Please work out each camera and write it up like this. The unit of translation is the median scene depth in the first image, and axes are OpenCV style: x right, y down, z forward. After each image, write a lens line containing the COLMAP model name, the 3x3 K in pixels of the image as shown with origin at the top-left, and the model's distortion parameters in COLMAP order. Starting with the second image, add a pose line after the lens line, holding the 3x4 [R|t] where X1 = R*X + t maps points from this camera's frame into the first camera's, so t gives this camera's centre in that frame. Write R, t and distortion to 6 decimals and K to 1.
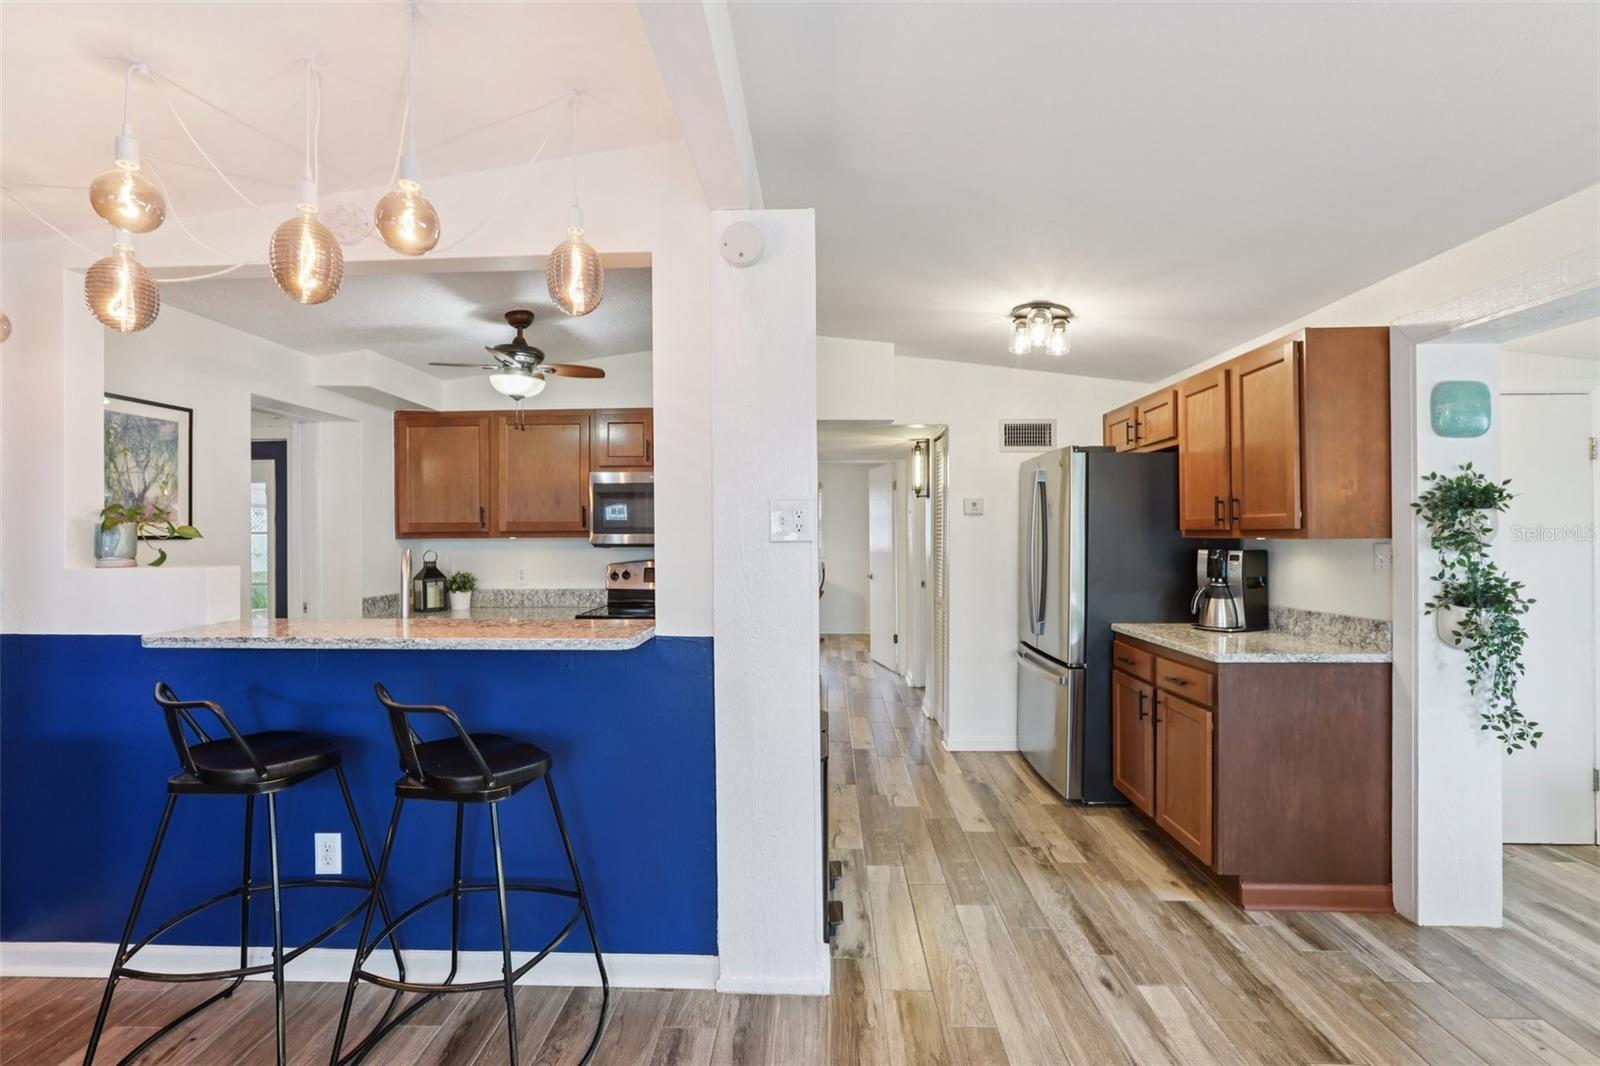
lens RADIAL K [[713.8, 0, 800.0], [0, 713.8, 533.0], [0, 0, 1]] dist [-0.040429, 0.017489]
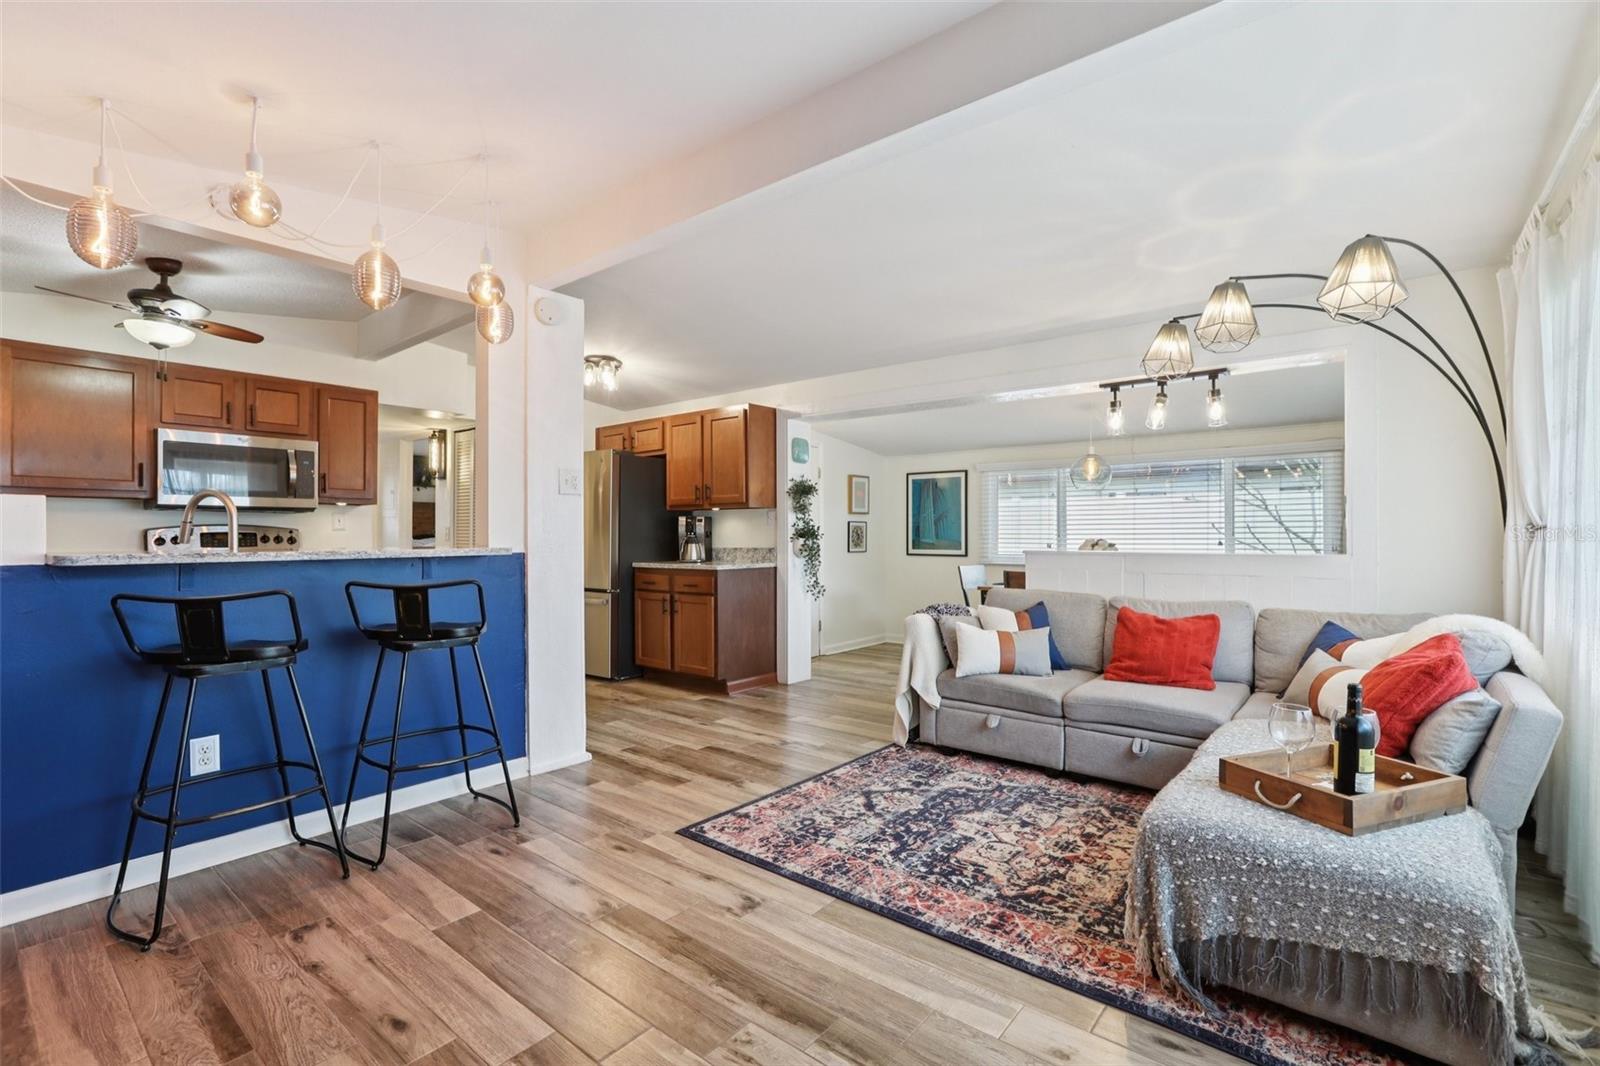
lens RADIAL K [[713.8, 0, 800.0], [0, 713.8, 533.0], [0, 0, 1]] dist [-0.040429, 0.017489]
pose [[0.605040, 0.002509, 0.796191, -0.701349], [-0.000695, 0.999996, -0.002623, 0.074515], [-0.796195, 0.001033, 0.605040, -0.308389]]
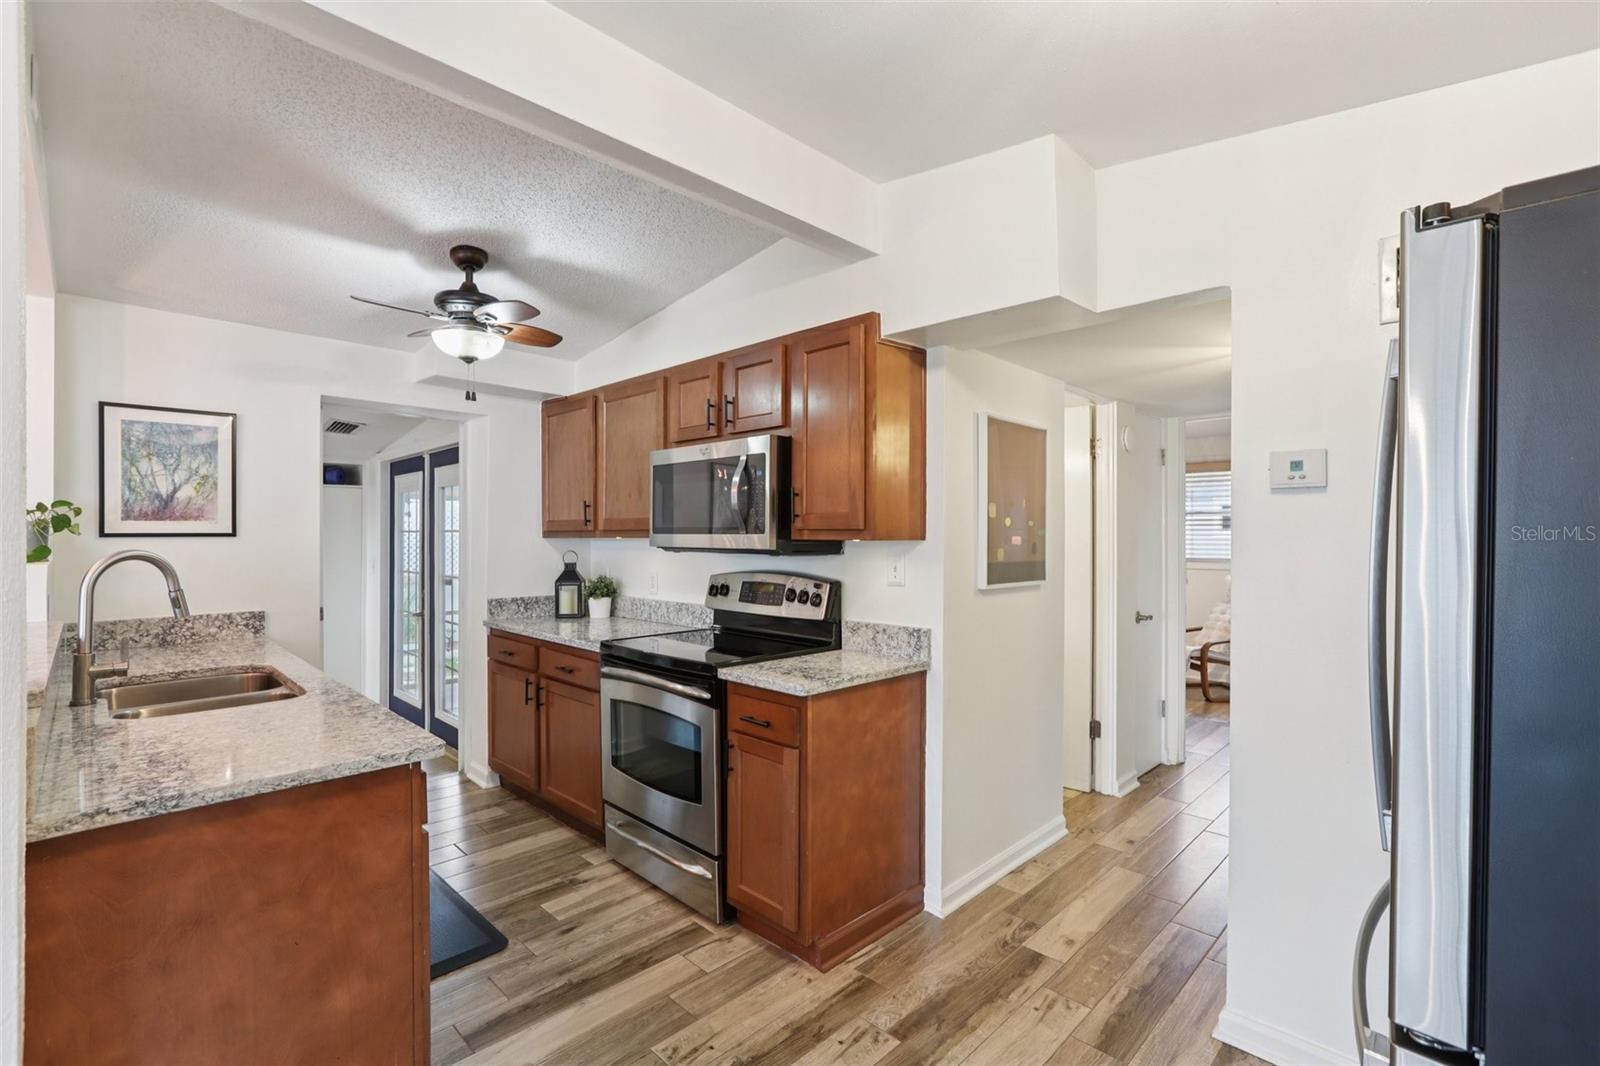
lens RADIAL K [[713.8, 0, 800.0], [0, 713.8, 533.0], [0, 0, 1]] dist [-0.040429, 0.017489]
pose [[0.733916, 0.003810, -0.679230, 0.454479], [-0.004083, 0.999991, 0.001198, -0.001032], [0.679228, 0.001895, 0.733925, 0.752534]]
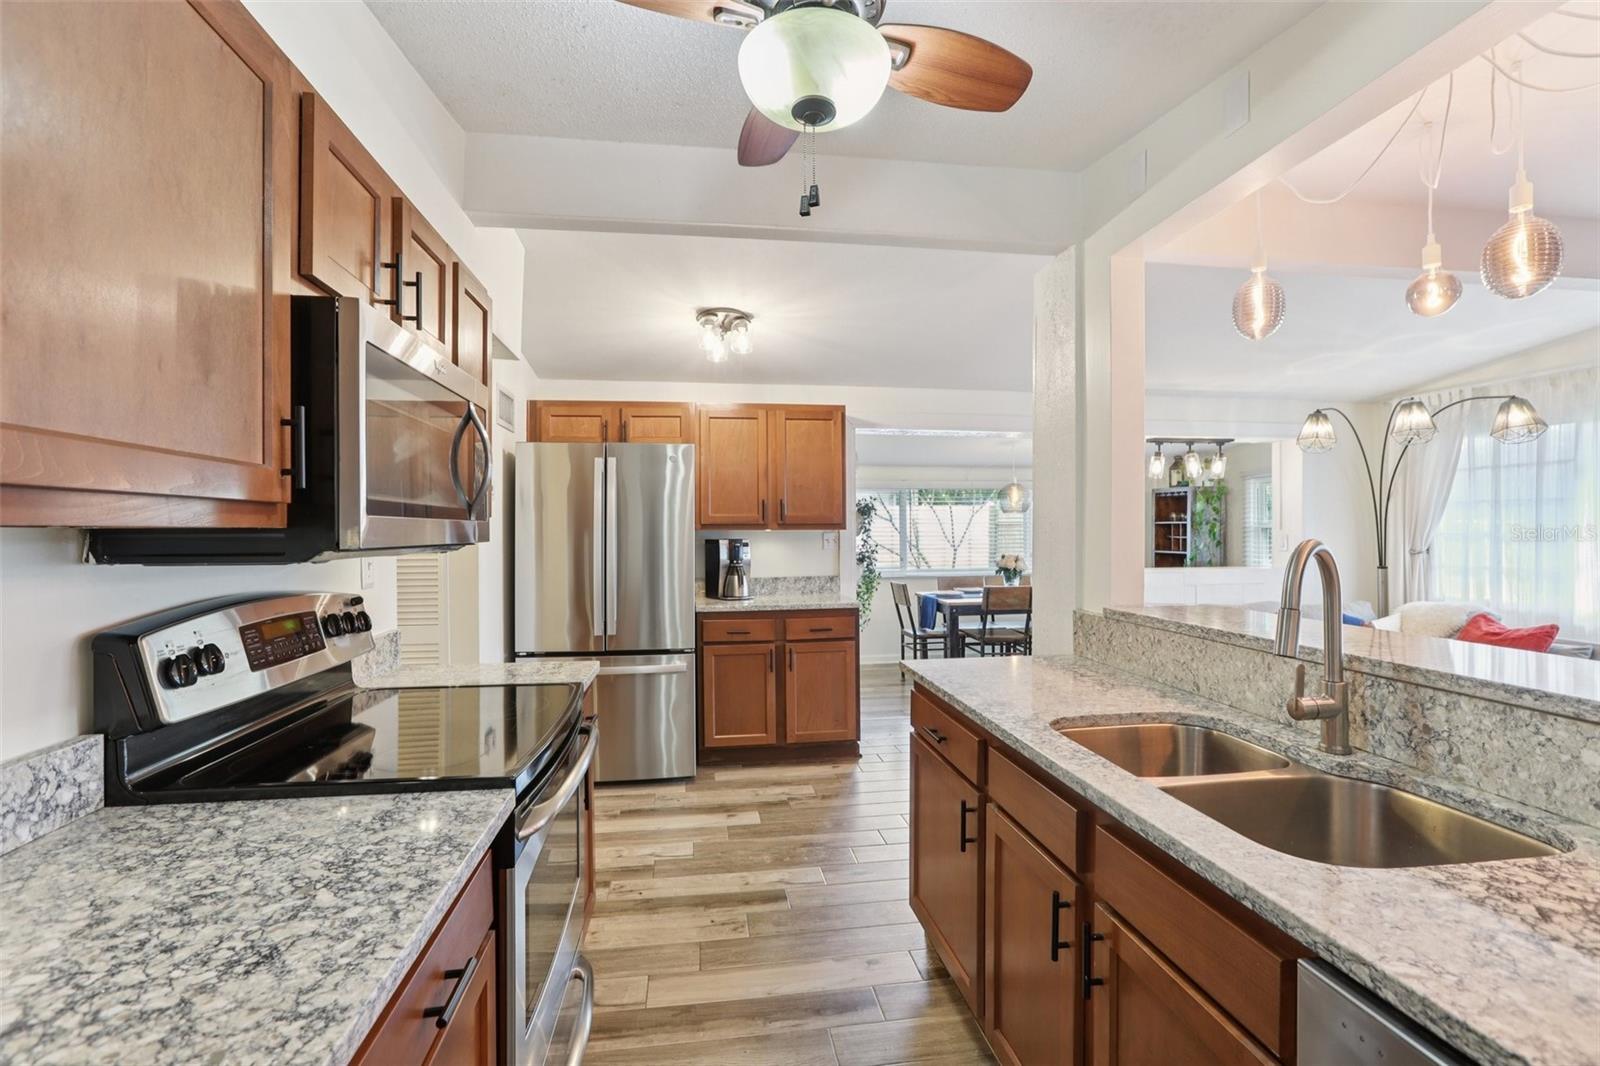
lens RADIAL K [[713.8, 0, 800.0], [0, 713.8, 533.0], [0, 0, 1]] dist [-0.040429, 0.017489]
pose [[-0.173275, -0.000978, 0.984873, -0.820844], [0.003677, 0.999992, 0.001640, 0.010601], [-0.984867, 0.003906, -0.173270, 1.199198]]
